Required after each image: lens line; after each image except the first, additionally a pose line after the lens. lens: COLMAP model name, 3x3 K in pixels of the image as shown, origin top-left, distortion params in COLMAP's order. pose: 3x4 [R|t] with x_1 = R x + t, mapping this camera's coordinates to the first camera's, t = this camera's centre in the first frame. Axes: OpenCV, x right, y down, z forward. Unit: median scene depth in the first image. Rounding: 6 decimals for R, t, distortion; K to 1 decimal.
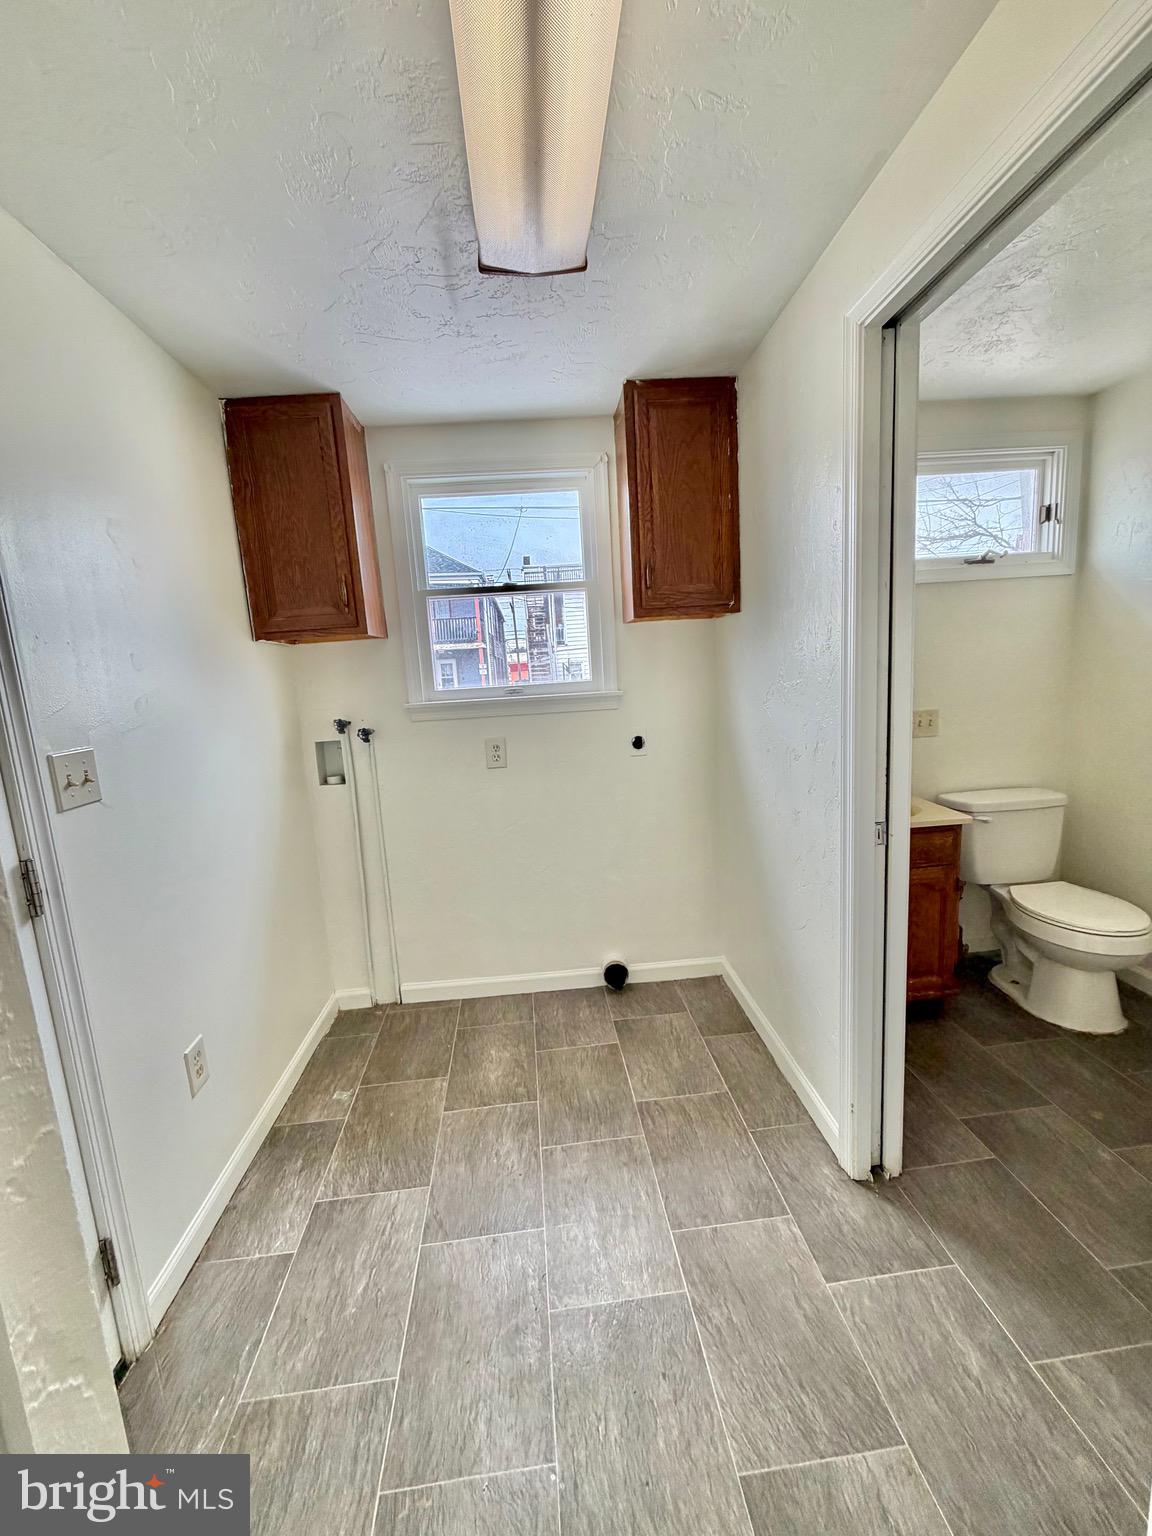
lens RADIAL K [[609.8, 0, 571.3], [0, 609.8, 760.2], [0, 0, 1]] dist [-0.000678, 0.000013]
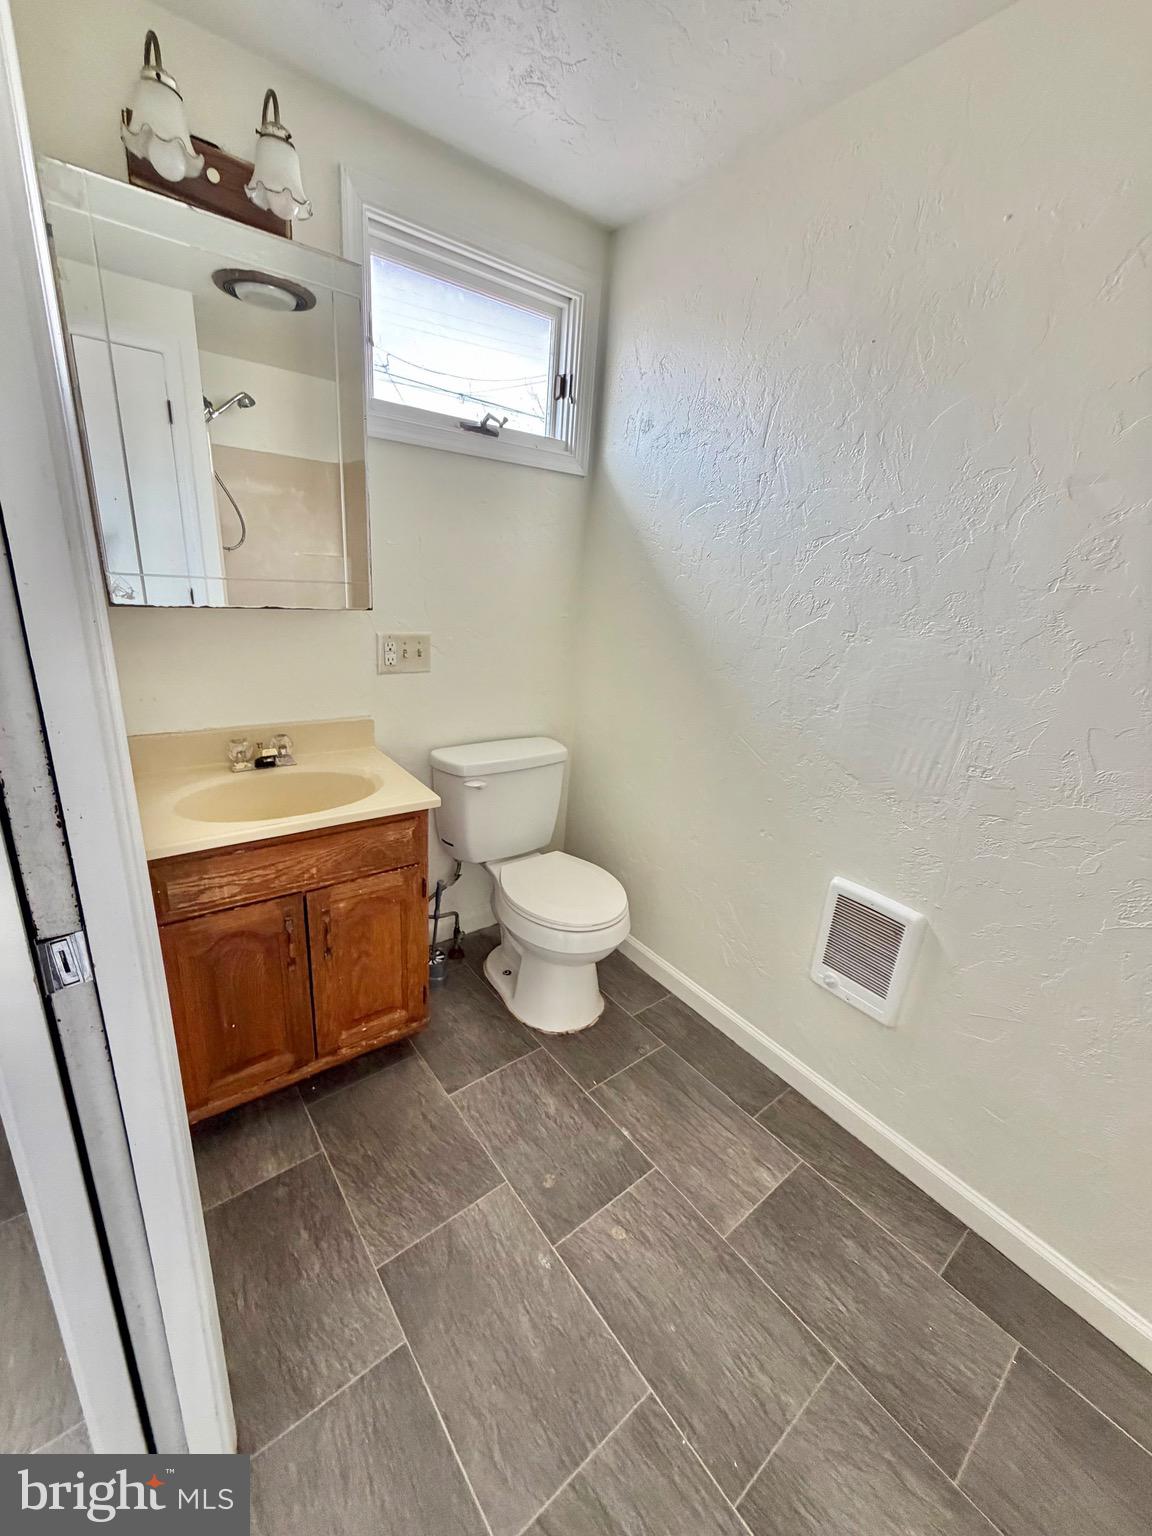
lens RADIAL K [[609.8, 0, 571.0], [0, 609.8, 767.4], [0, 0, 1]] dist [-0.000678, 0.000013]
pose [[0.827726, -0.060736, 0.557836, -0.531055], [-0.036842, 0.986098, 0.162031, 0.003889], [-0.559922, -0.154669, 0.813981, 0.326099]]
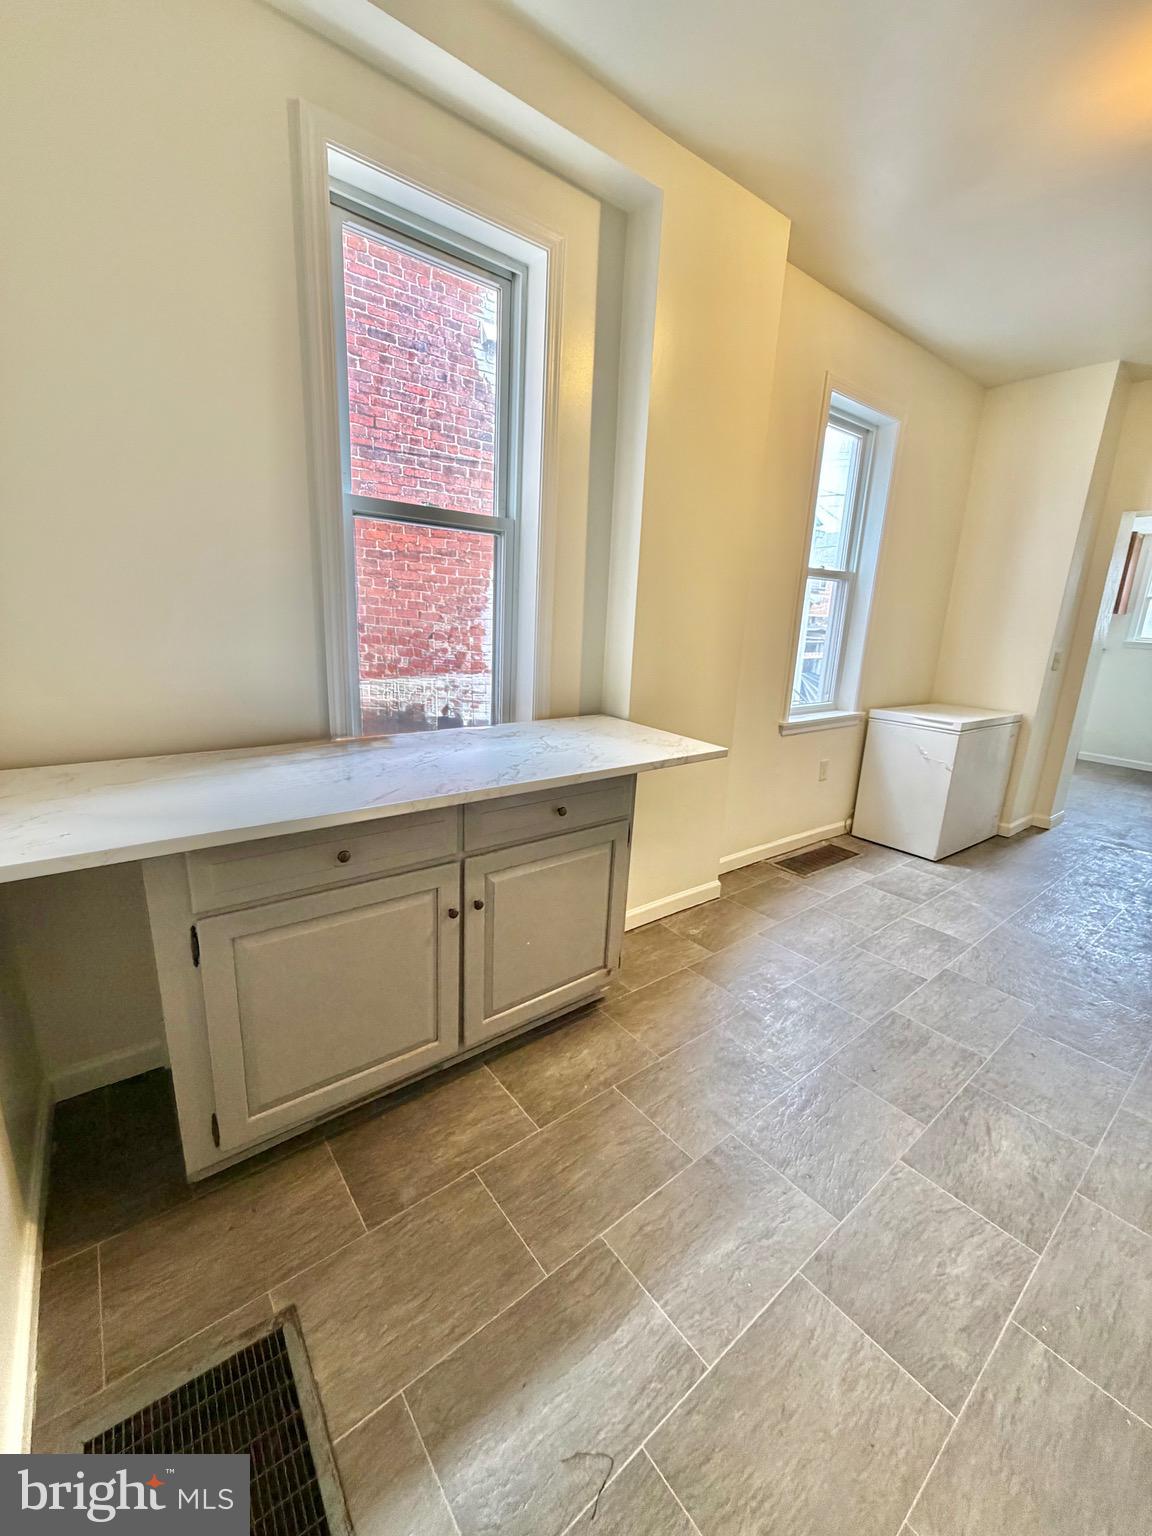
lens RADIAL K [[609.8, 0, 573.0], [0, 609.8, 765.0], [0, 0, 1]] dist [-0.000678, 0.000013]
pose [[0.543528, 0.280970, -0.790969, 0.047151], [-0.195425, 0.958777, 0.206290, -0.001165], [0.816325, 0.042451, 0.576031, 0.176261]]
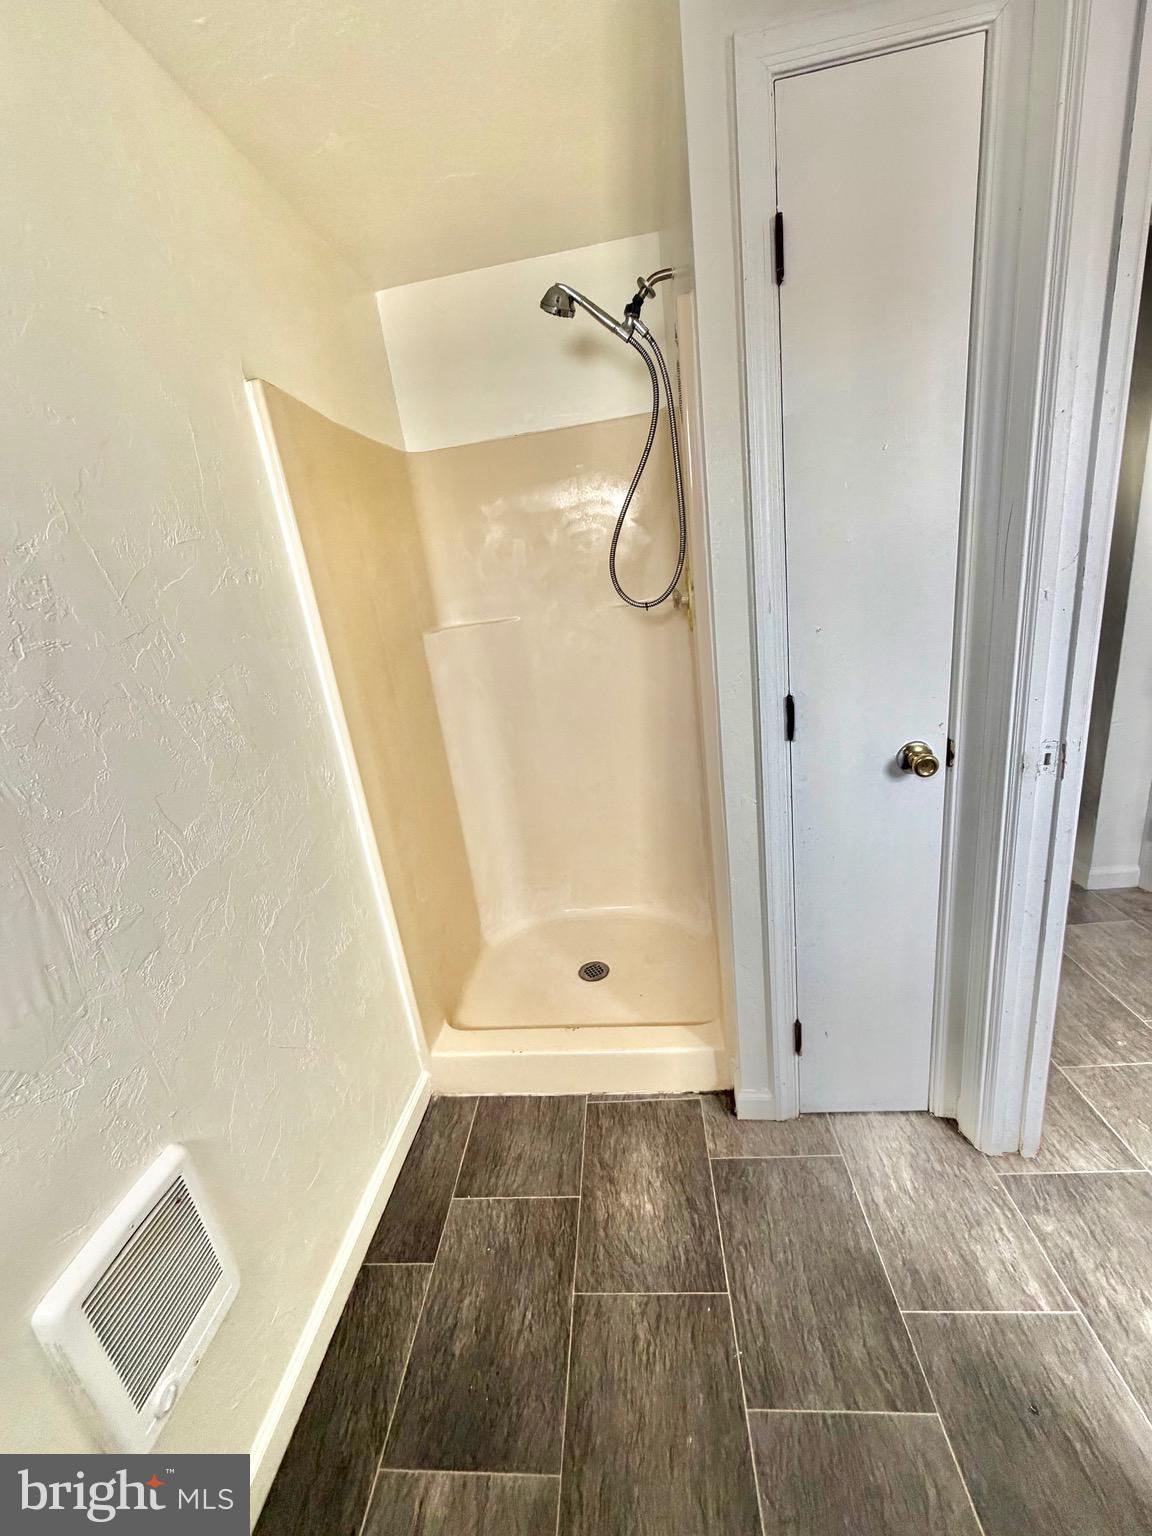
lens RADIAL K [[609.8, 0, 575.1], [0, 609.8, 764.7], [0, 0, 1]] dist [-0.000678, 0.000013]
pose [[-0.968727, 0.129600, 0.211594, -0.229622], [0.209255, 0.884970, 0.415981, -0.113233], [-0.133343, 0.447249, -0.884414, 0.905162]]
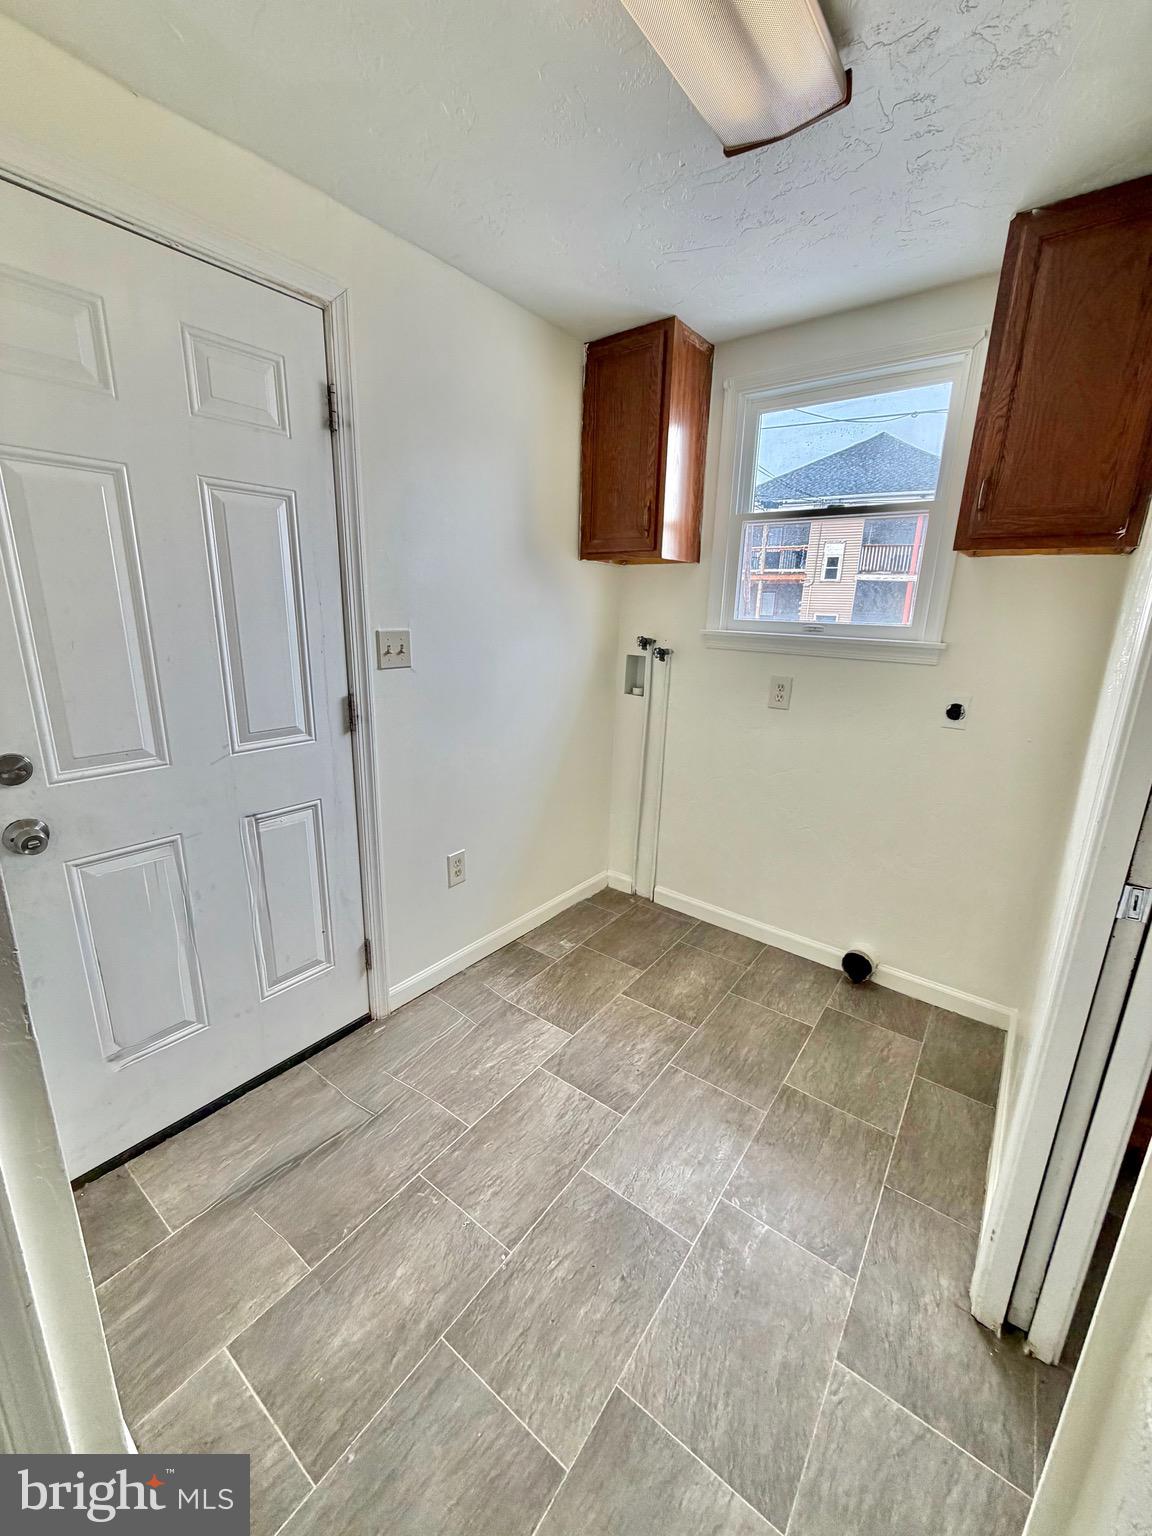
lens RADIAL K [[609.8, 0, 572.0], [0, 609.8, 759.3], [0, 0, 1]] dist [-0.000678, 0.000013]
pose [[0.740353, 0.245695, -0.625709, 0.343156], [-0.172293, 0.969075, 0.176662, -0.031421], [0.649764, -0.022987, 0.759788, 0.094809]]
